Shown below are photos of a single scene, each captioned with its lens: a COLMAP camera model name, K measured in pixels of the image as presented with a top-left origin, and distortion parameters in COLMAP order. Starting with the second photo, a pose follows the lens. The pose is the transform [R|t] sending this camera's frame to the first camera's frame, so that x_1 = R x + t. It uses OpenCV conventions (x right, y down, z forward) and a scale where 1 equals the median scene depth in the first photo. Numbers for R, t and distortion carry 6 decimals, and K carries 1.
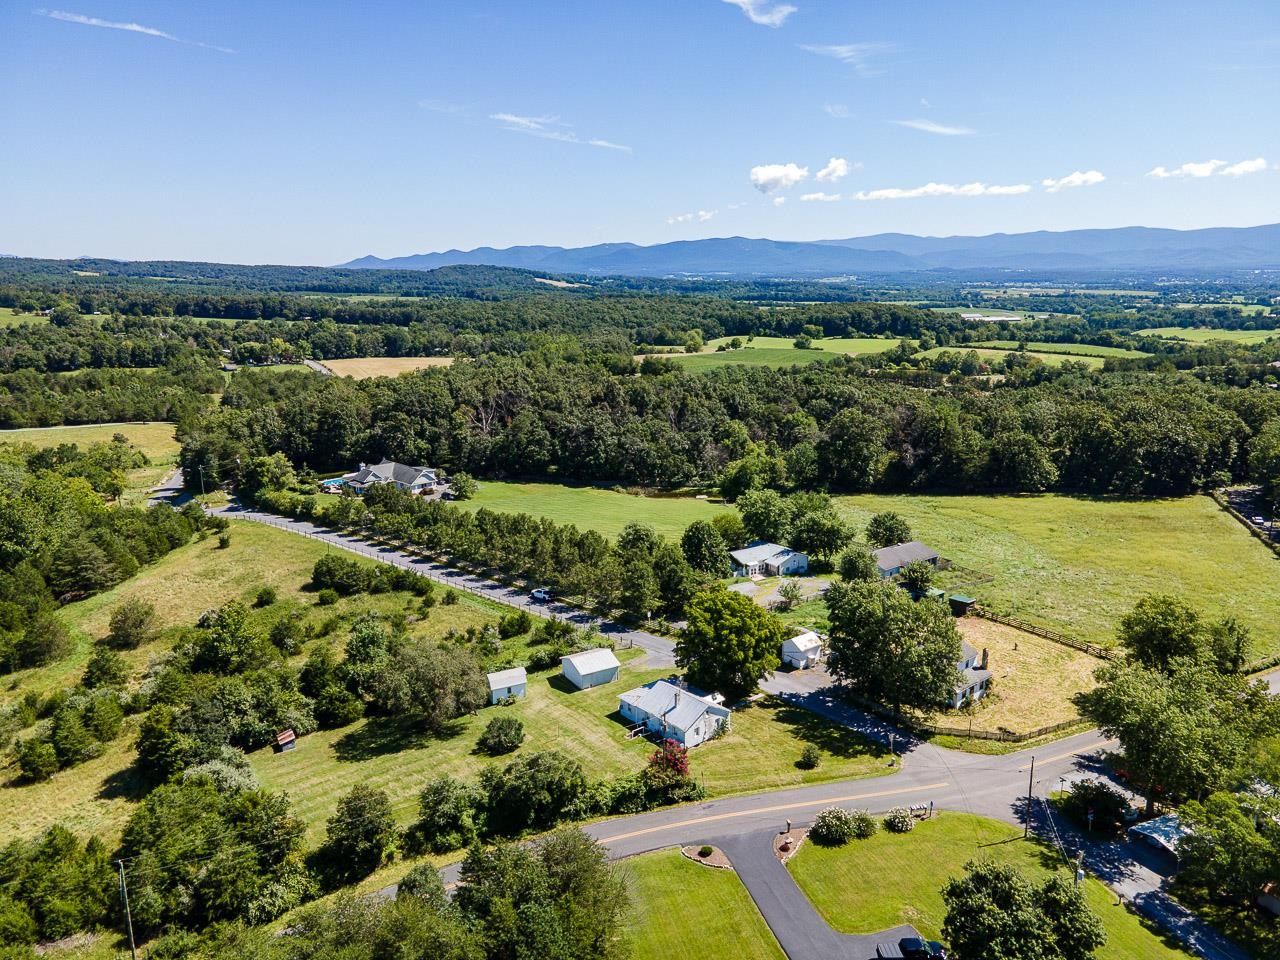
lens RADIAL K [[935.5, 0, 647.6], [0, 935.5, 469.1], [0, 0, 1]] dist [0.022473, 0.035465]
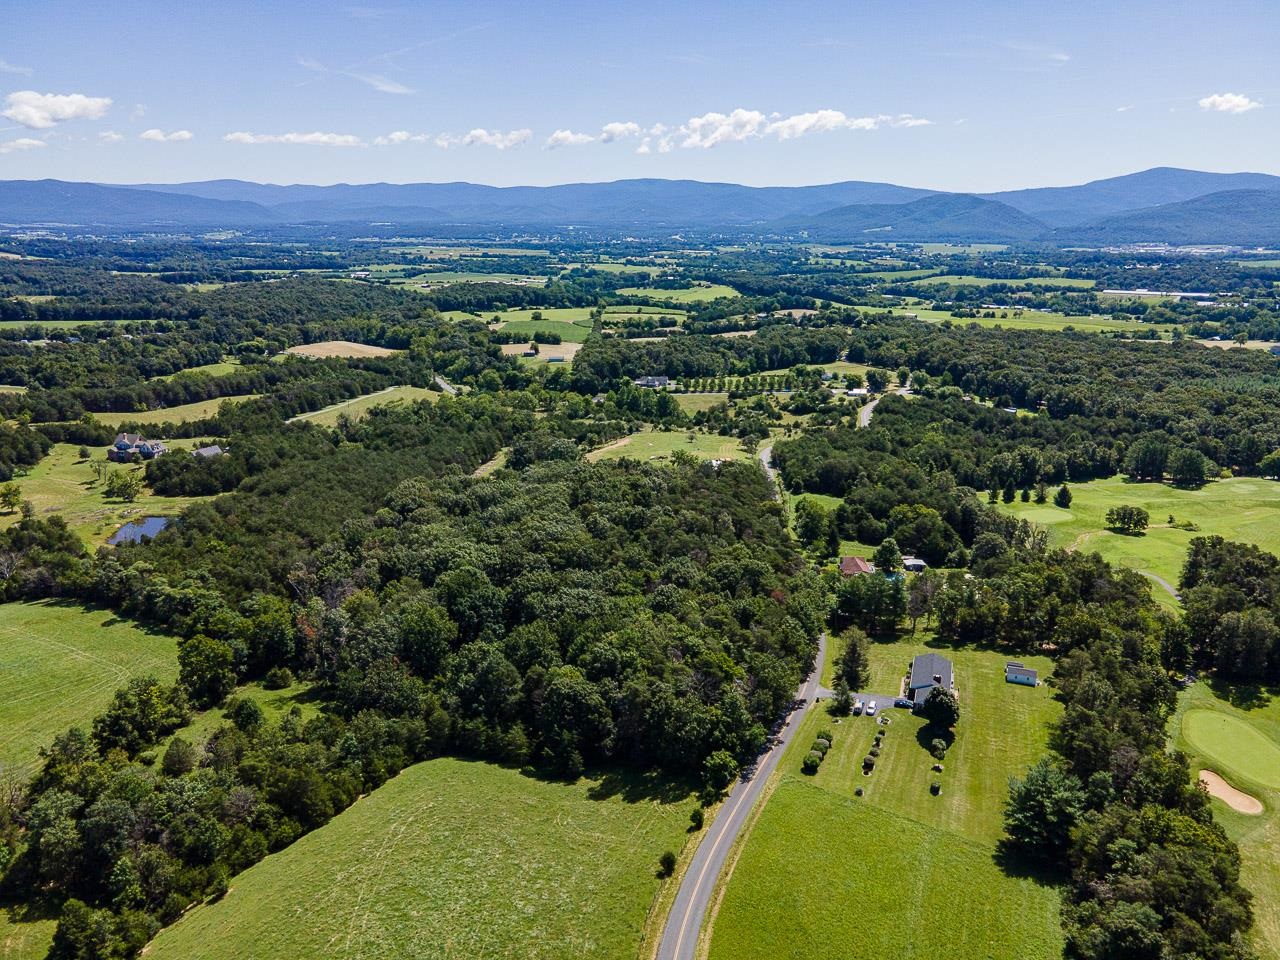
lens RADIAL K [[935.5, 0, 642.2], [0, 935.5, 483.2], [0, 0, 1]] dist [0.022473, 0.035465]
pose [[0.787522, -0.170340, 0.592278, -0.768624], [0.129493, 0.985325, 0.111200, -0.001774], [-0.602529, -0.010877, 0.798023, -0.479466]]
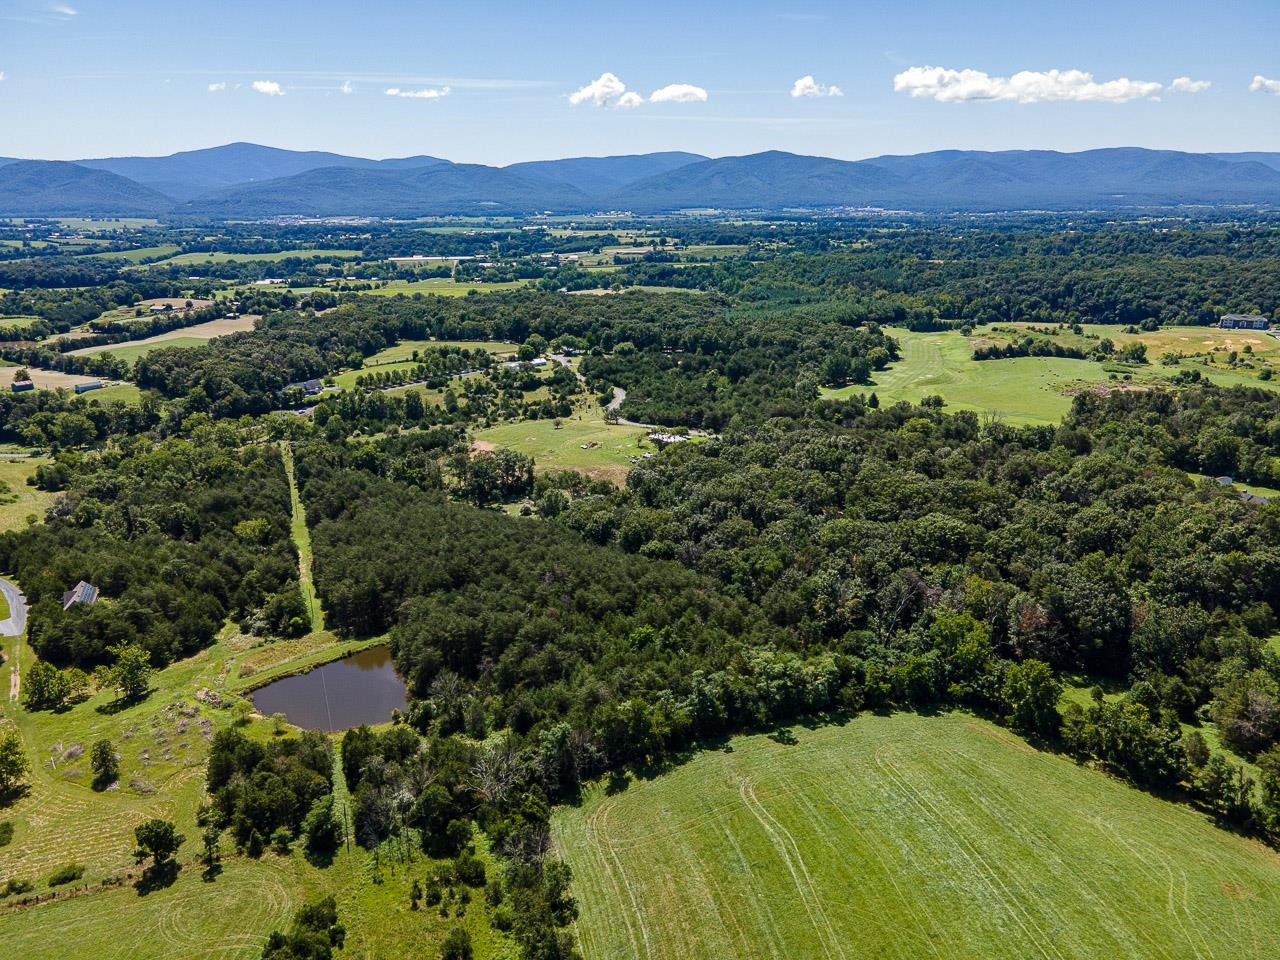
lens RADIAL K [[935.5, 0, 635.1], [0, 935.5, 484.5], [0, 0, 1]] dist [0.022473, 0.035465]
pose [[0.029048, -0.305774, 0.951661, -0.973153], [0.217159, 0.931254, 0.292589, -0.104401], [-0.975704, 0.198162, 0.093452, -0.000322]]
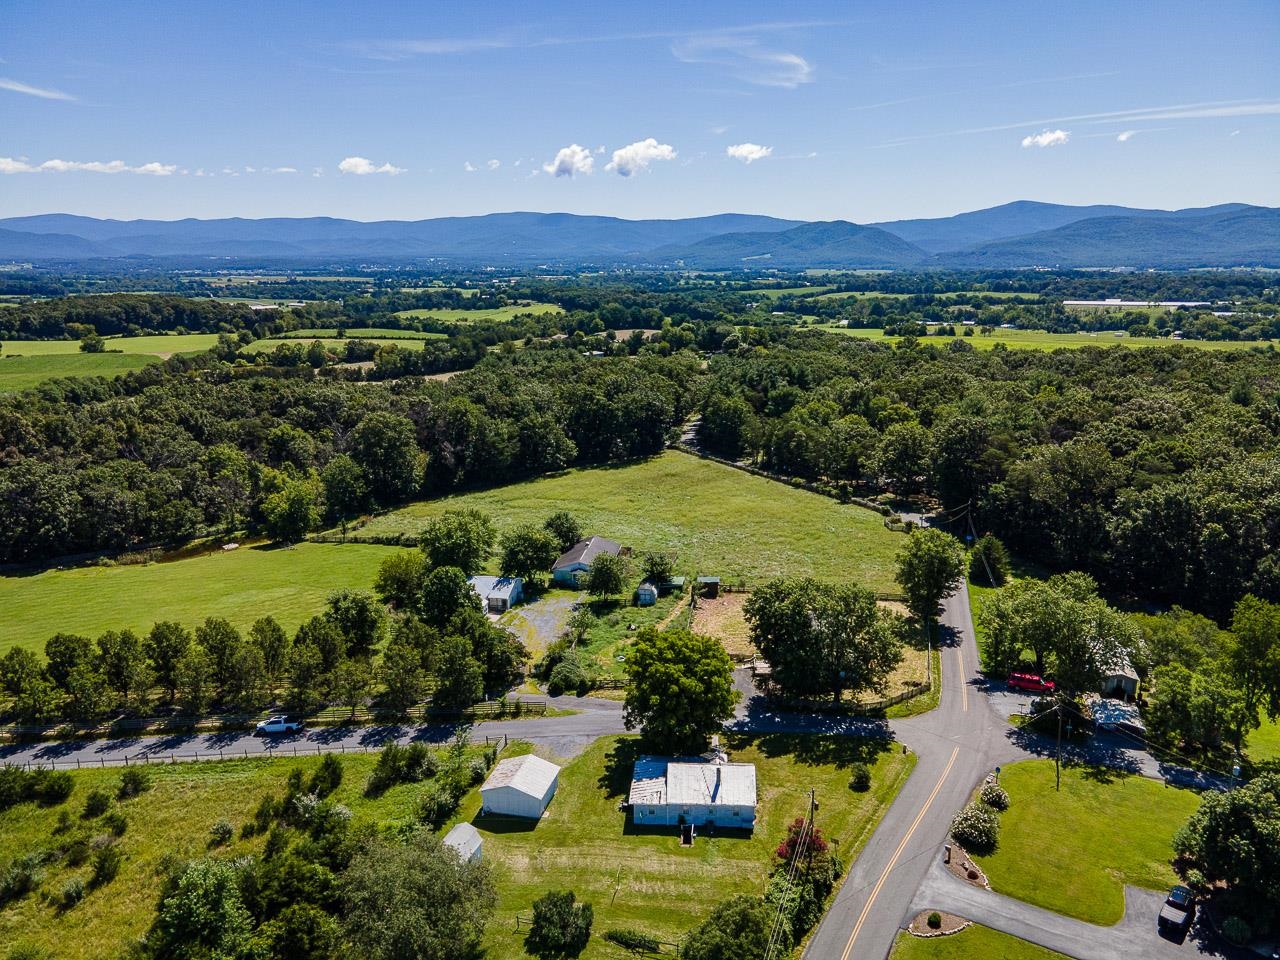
lens RADIAL K [[935.5, 0, 642.1], [0, 935.5, 477.7], [0, 0, 1]] dist [0.022473, 0.035465]
pose [[0.708260, -0.171391, 0.684830, -0.087302], [0.156766, 0.984045, 0.084145, -0.014961], [-0.688325, 0.047762, 0.723828, 0.071235]]
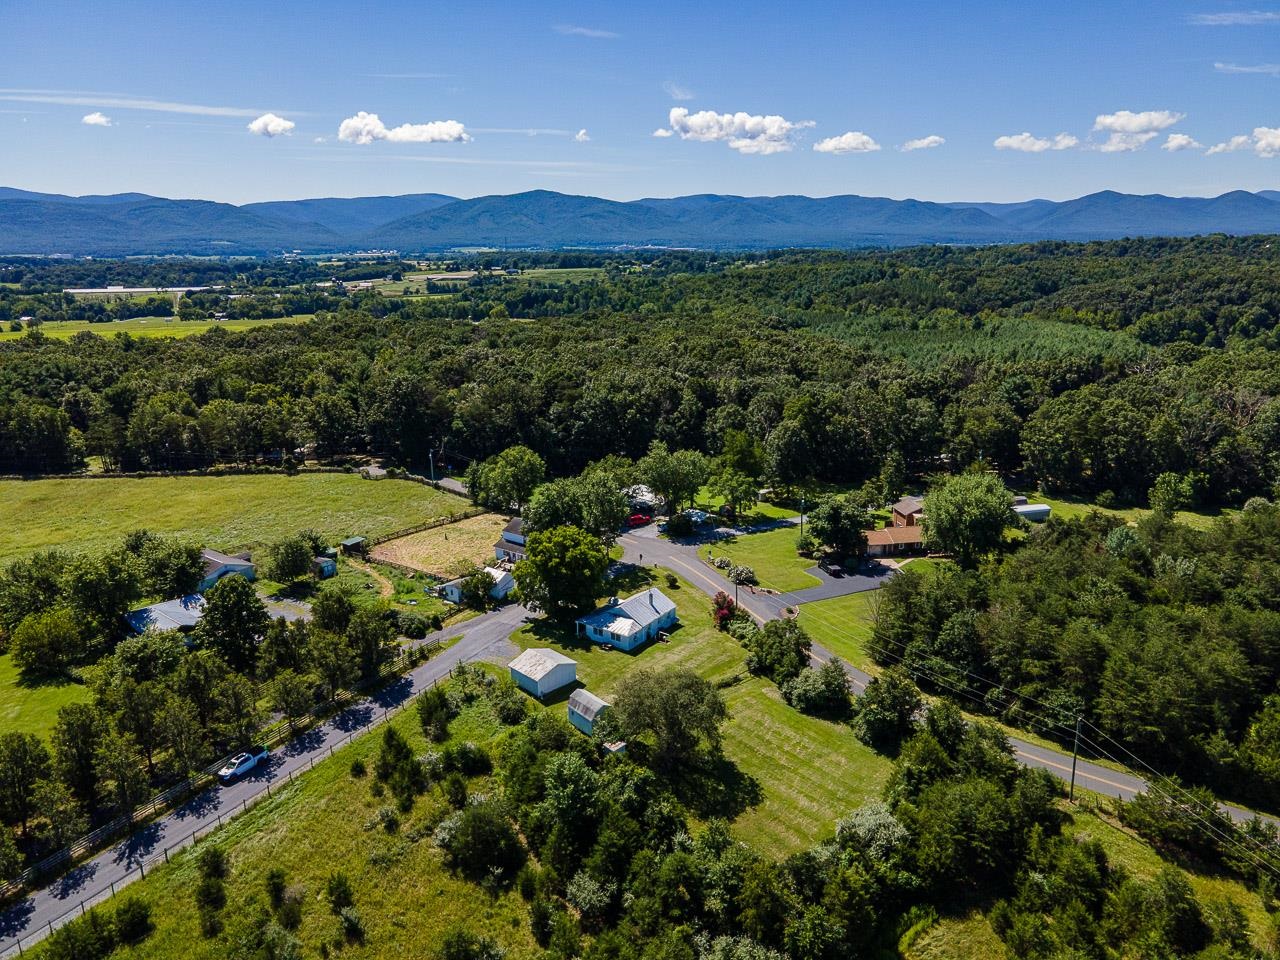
lens RADIAL K [[935.5, 0, 644.0], [0, 935.5, 481.1], [0, 0, 1]] dist [0.022473, 0.035465]
pose [[-0.232952, -0.249879, 0.939837, -0.170765], [0.213351, 0.929749, 0.300079, -0.041222], [-0.948796, 0.270419, -0.163275, 0.189436]]
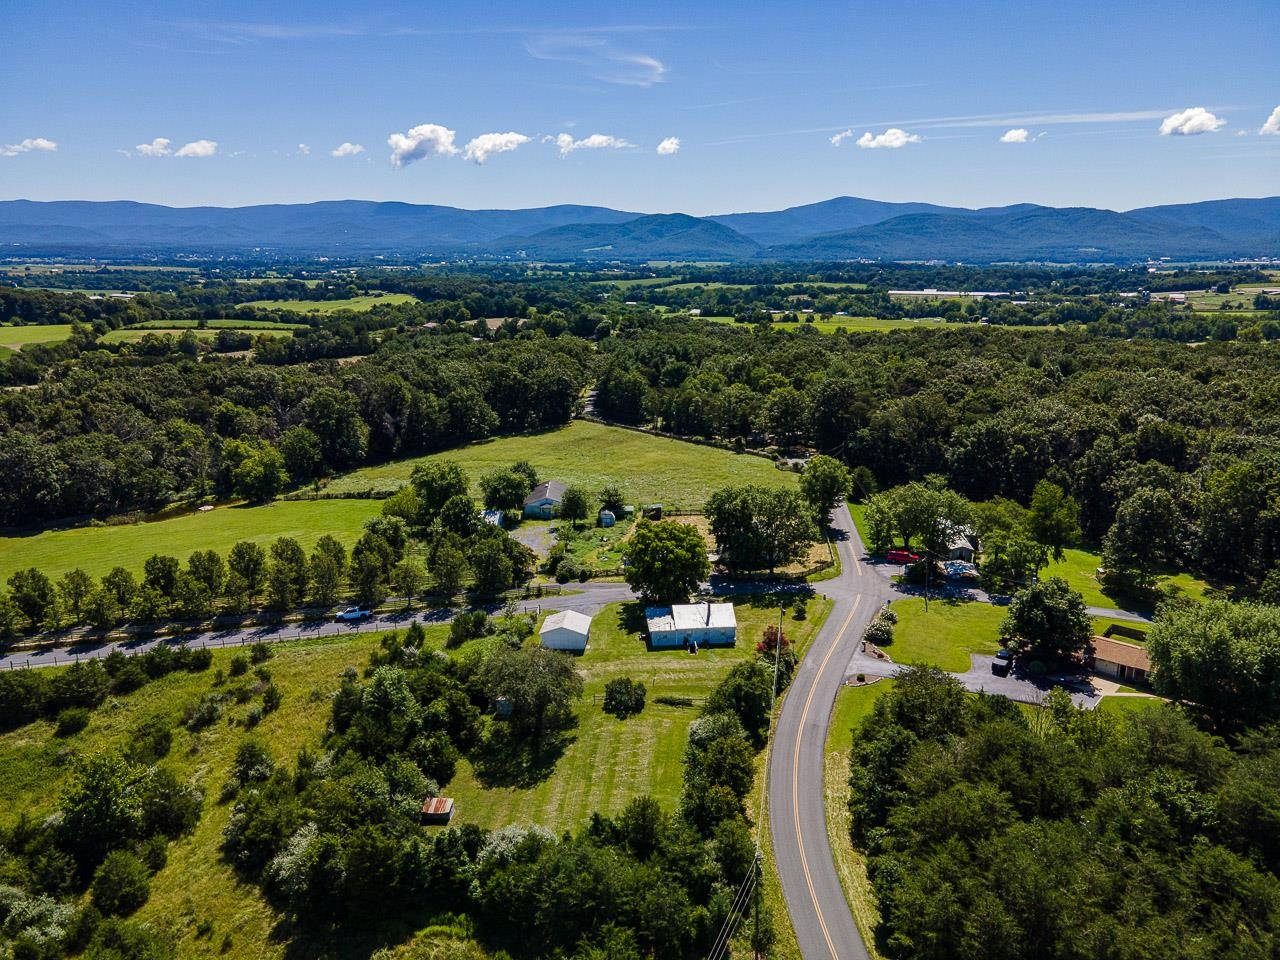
lens RADIAL K [[935.5, 0, 643.9], [0, 935.5, 480.4], [0, 0, 1]] dist [0.022473, 0.035465]
pose [[0.580091, -0.202376, 0.789011, -0.149750], [0.174118, 0.977064, 0.122596, -0.012109], [-0.795724, 0.066264, 0.602023, 0.055624]]
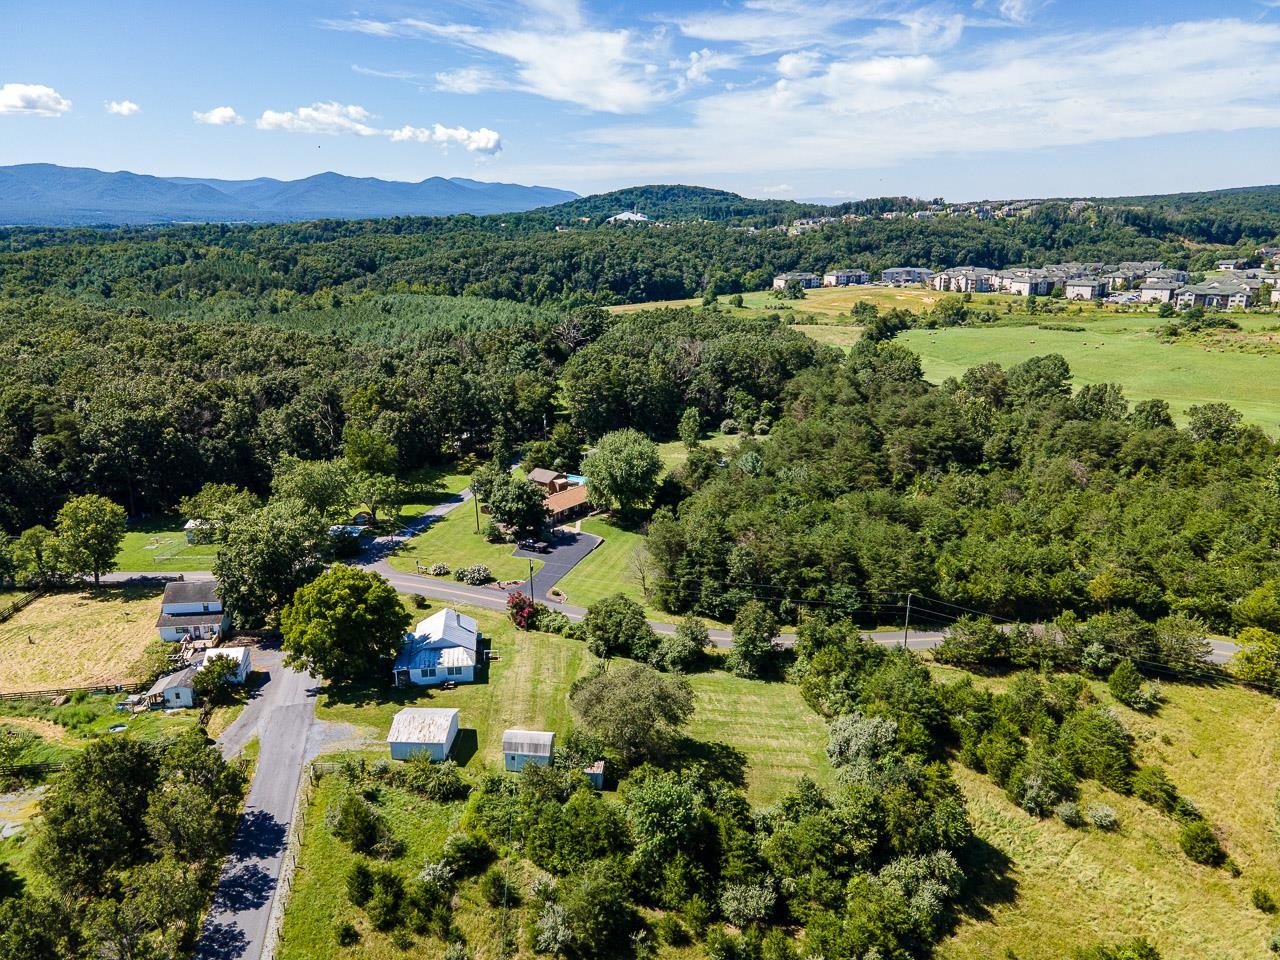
lens RADIAL K [[935.5, 0, 642.5], [0, 935.5, 480.1], [0, 0, 1]] dist [0.022473, 0.035465]
pose [[-0.832639, -0.151034, 0.532823, -0.111727], [0.124887, 0.886107, 0.446337, -0.056009], [-0.539551, 0.438181, -0.718946, 0.257869]]
